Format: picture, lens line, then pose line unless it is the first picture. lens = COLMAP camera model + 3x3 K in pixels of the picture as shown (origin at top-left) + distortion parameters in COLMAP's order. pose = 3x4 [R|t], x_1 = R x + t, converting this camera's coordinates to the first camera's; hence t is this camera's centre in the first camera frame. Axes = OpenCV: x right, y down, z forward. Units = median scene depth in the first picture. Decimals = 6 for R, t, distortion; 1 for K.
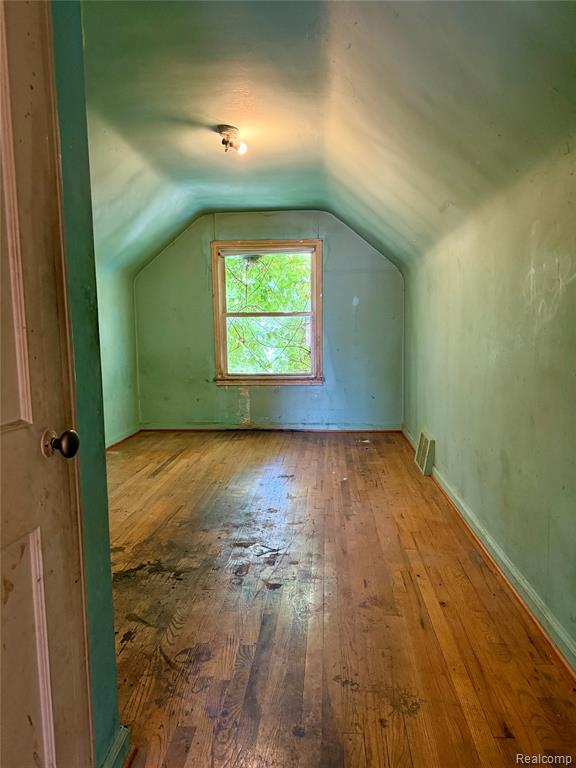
lens RADIAL K [[547.1, 0, 287.4], [0, 547.1, 383.4], [0, 0, 1]] dist [0.034016, -0.035286]
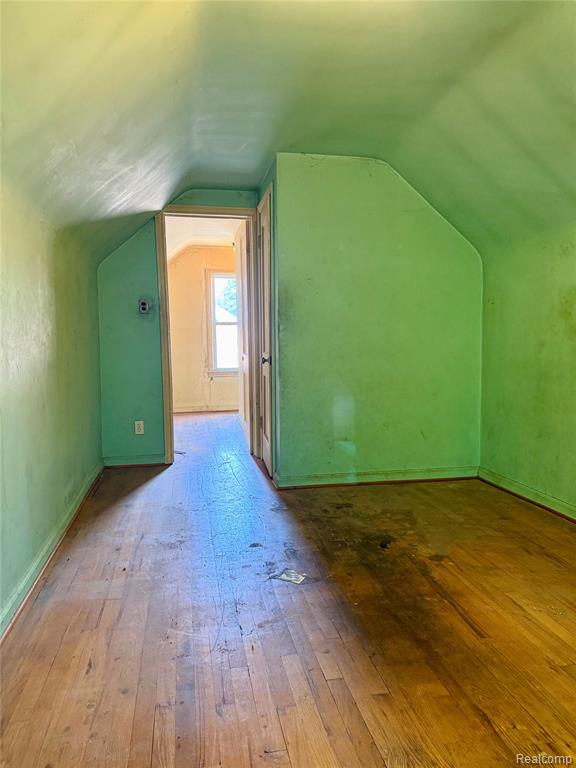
lens RADIAL K [[547.1, 0, 286.5], [0, 547.1, 385.0], [0, 0, 1]] dist [0.034016, -0.035286]
pose [[-0.966734, 0.050088, -0.250833, 0.164936], [0.001475, 0.981715, 0.190350, -0.174324], [0.255781, 0.183648, -0.949131, 1.797274]]
